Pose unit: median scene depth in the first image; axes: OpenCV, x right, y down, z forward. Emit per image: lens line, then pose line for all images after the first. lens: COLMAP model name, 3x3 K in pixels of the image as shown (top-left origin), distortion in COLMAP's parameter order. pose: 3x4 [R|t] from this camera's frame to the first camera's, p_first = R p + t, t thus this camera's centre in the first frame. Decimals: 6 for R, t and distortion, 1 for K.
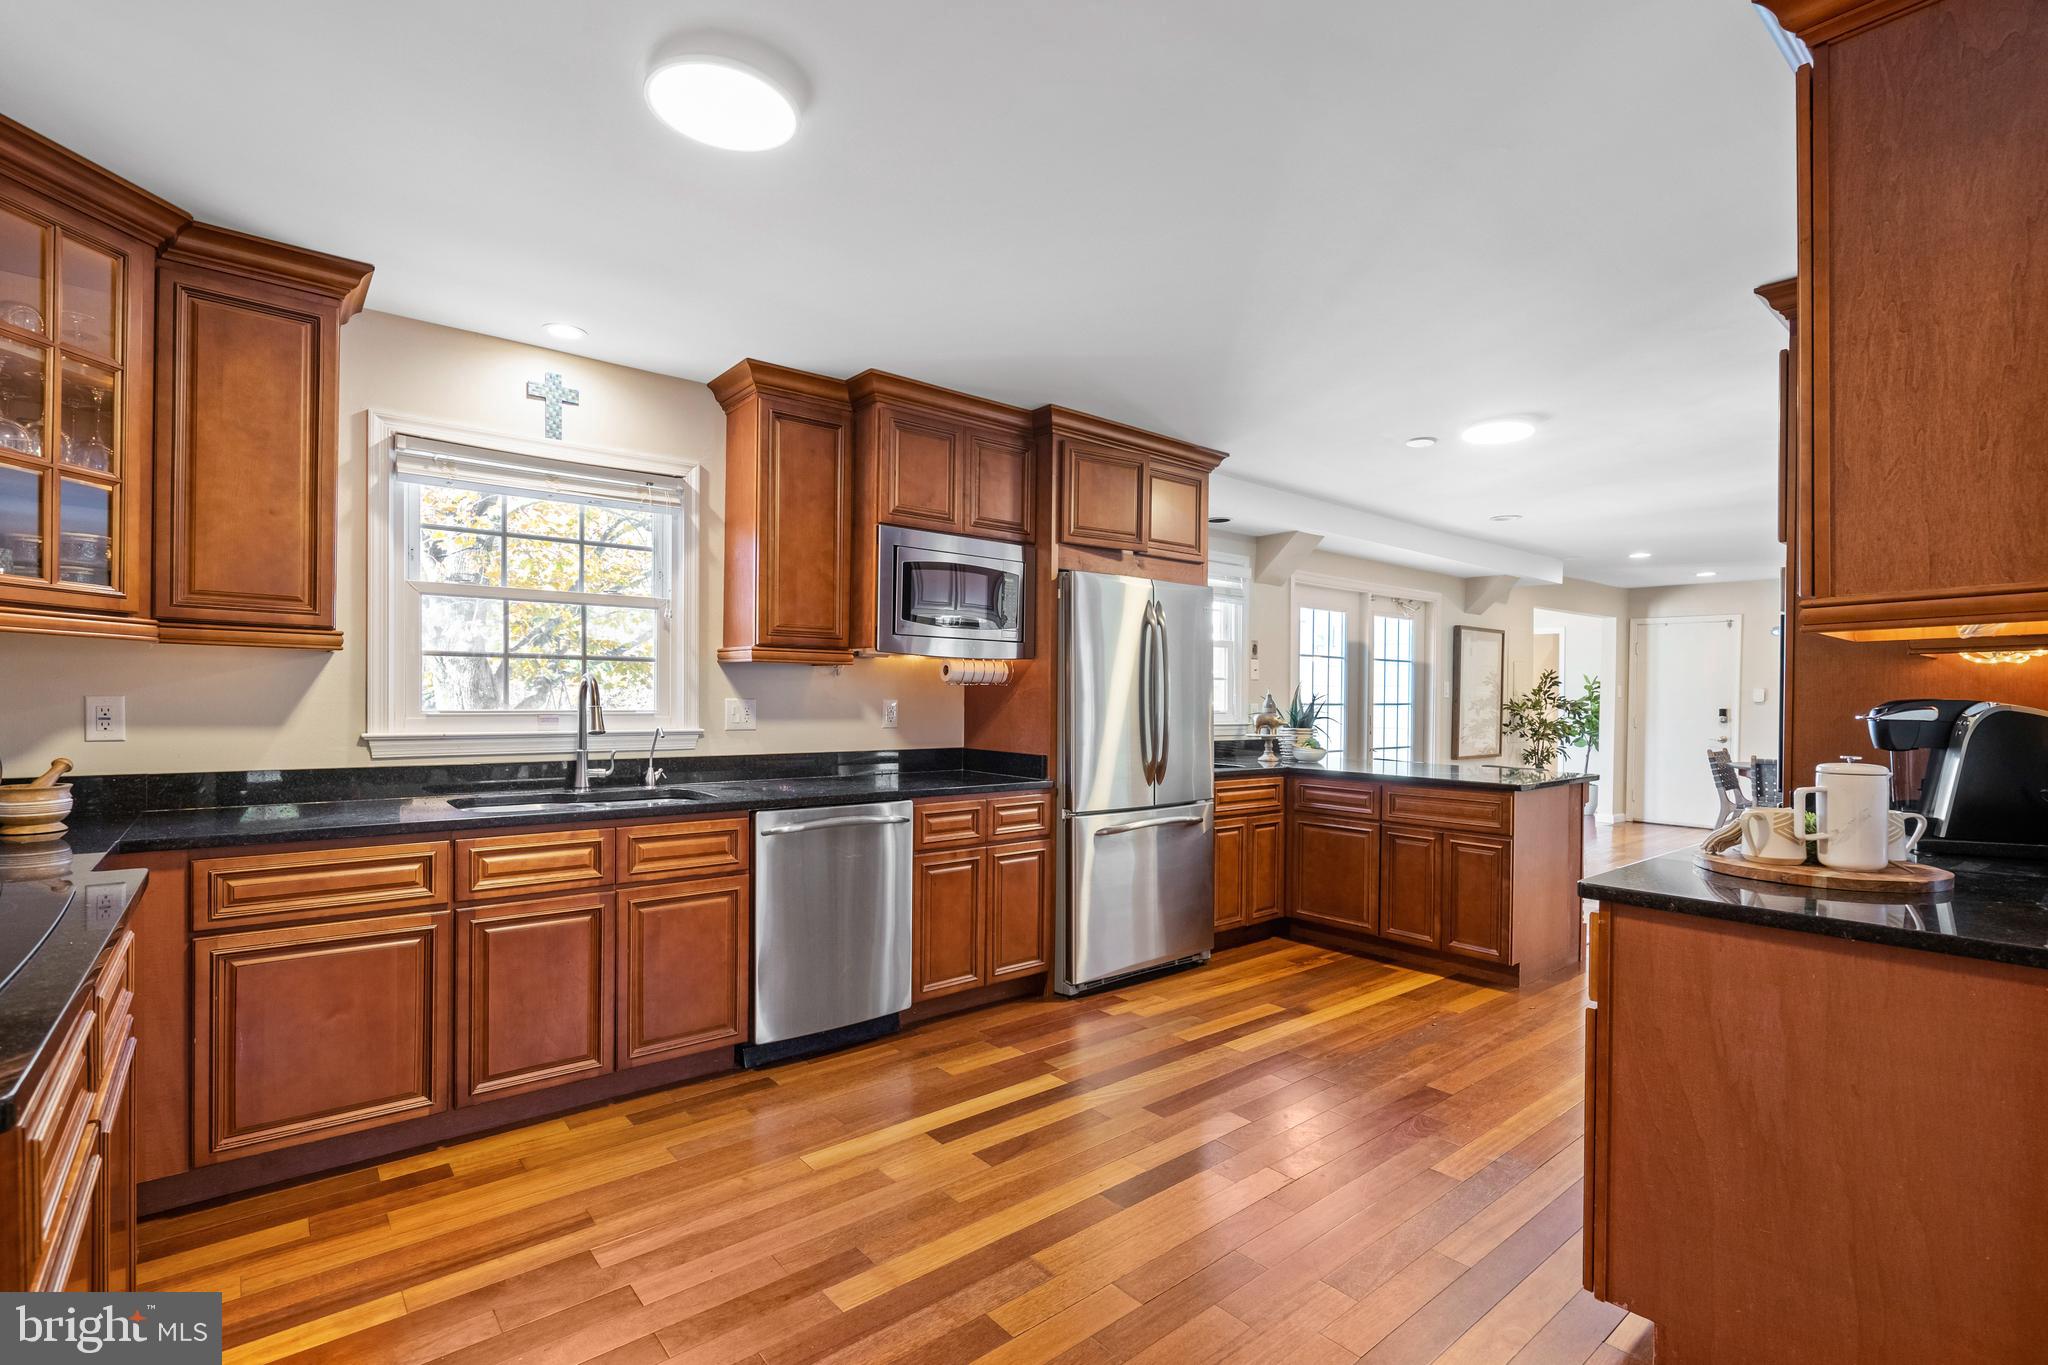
lens RADIAL K [[935.6, 0, 1019.8], [0, 935.6, 697.0], [0, 0, 1]] dist [-0.002700, 0.000415]
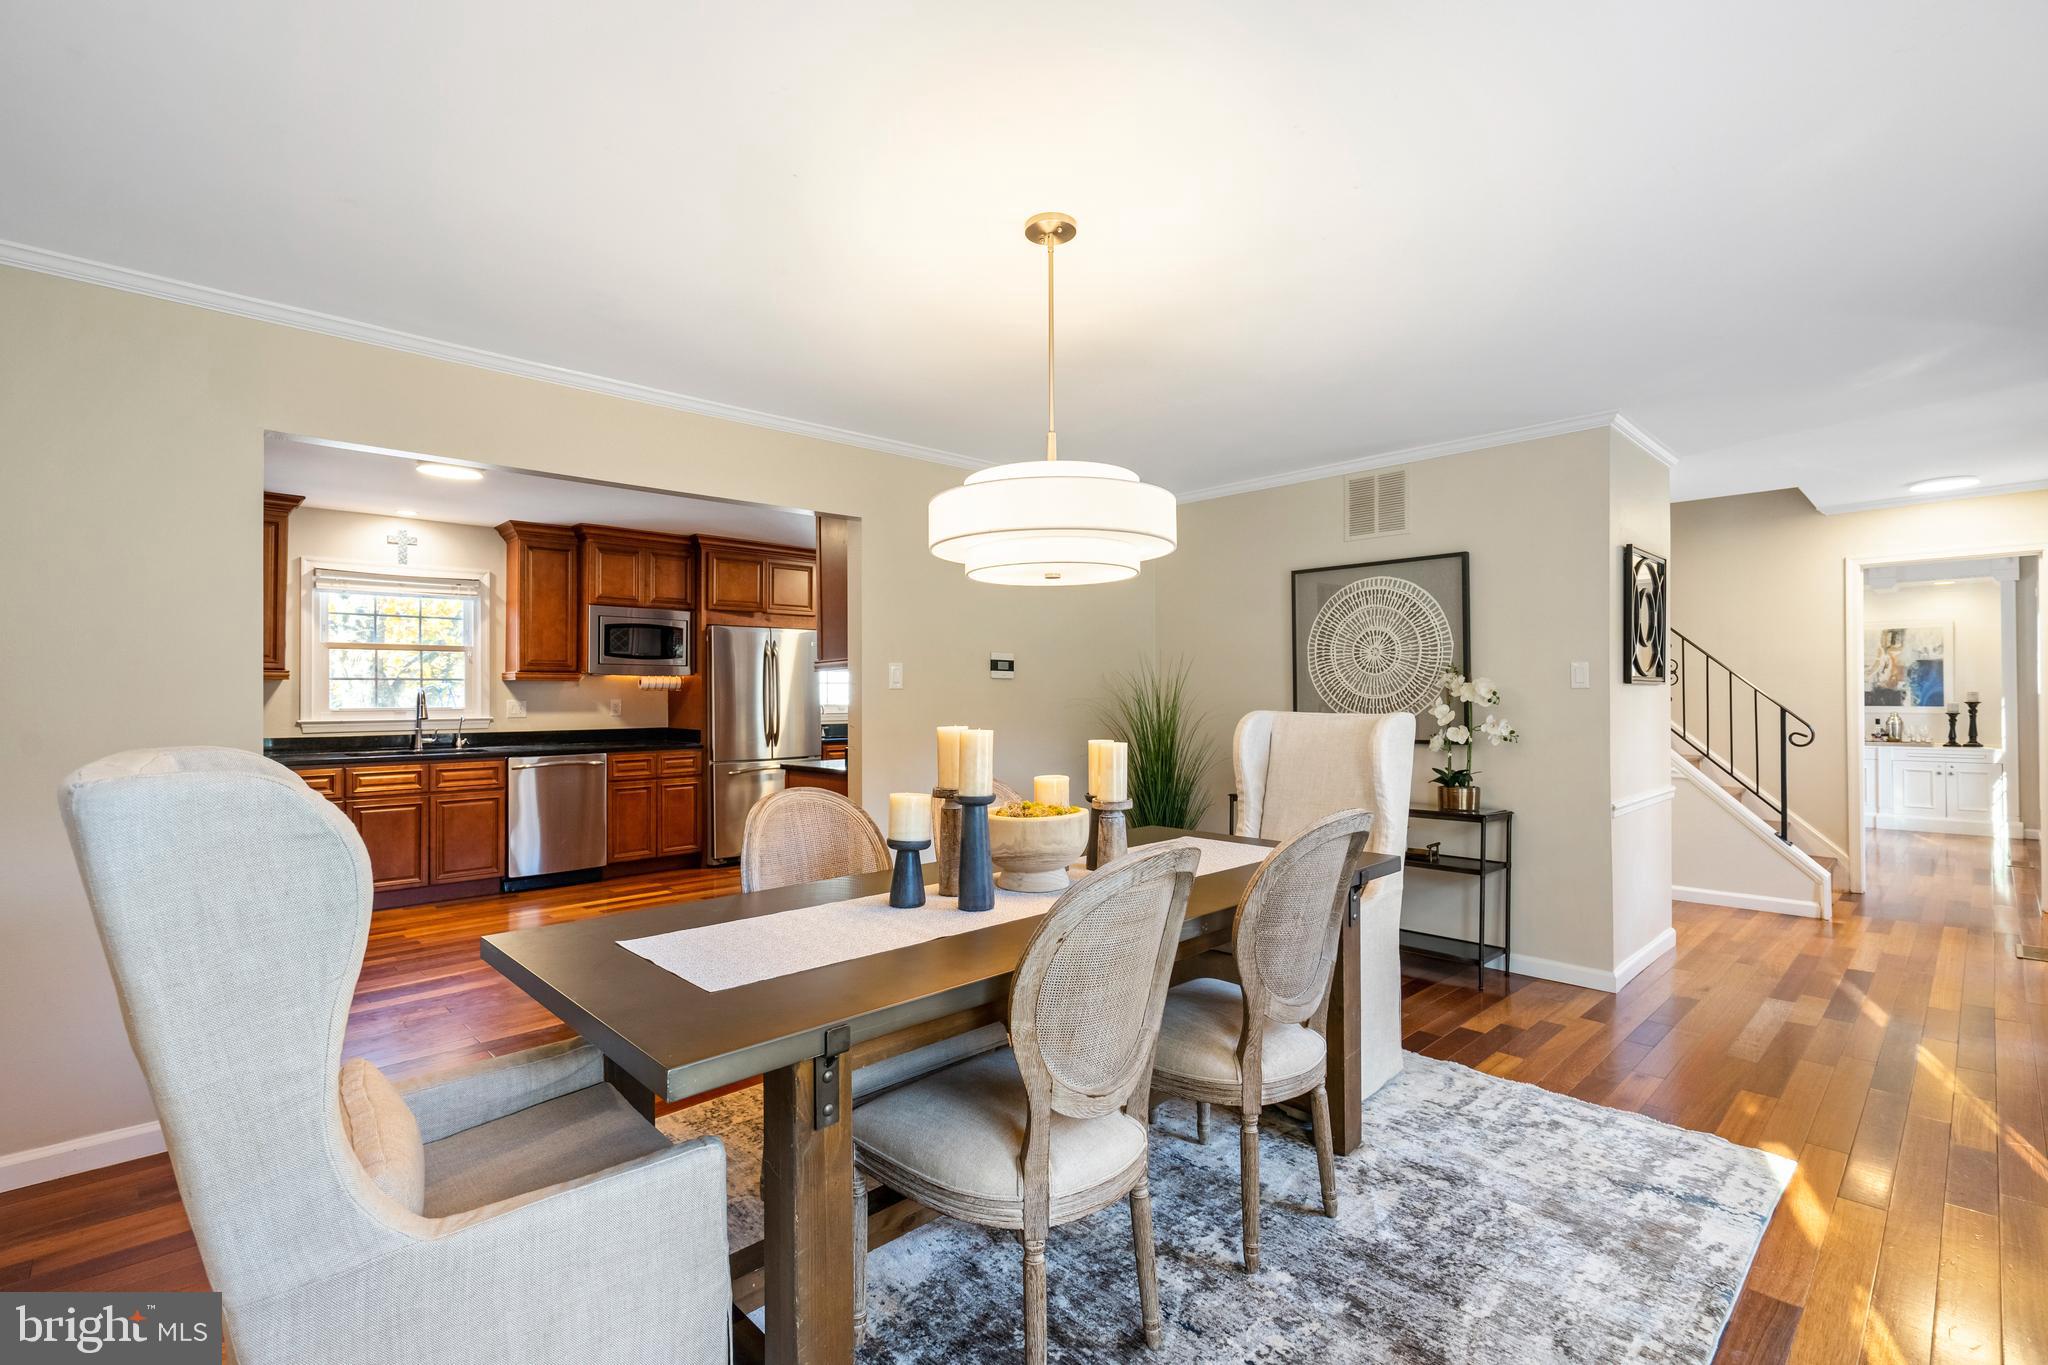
lens RADIAL K [[935.6, 0, 1028.3], [0, 935.6, 677.4], [0, 0, 1]] dist [-0.002700, 0.000415]
pose [[0.997510, -0.011909, 0.069516, 0.593725], [0.013209, 0.999746, -0.018265, 0.003985], [-0.069281, 0.019137, 0.997414, -0.914169]]
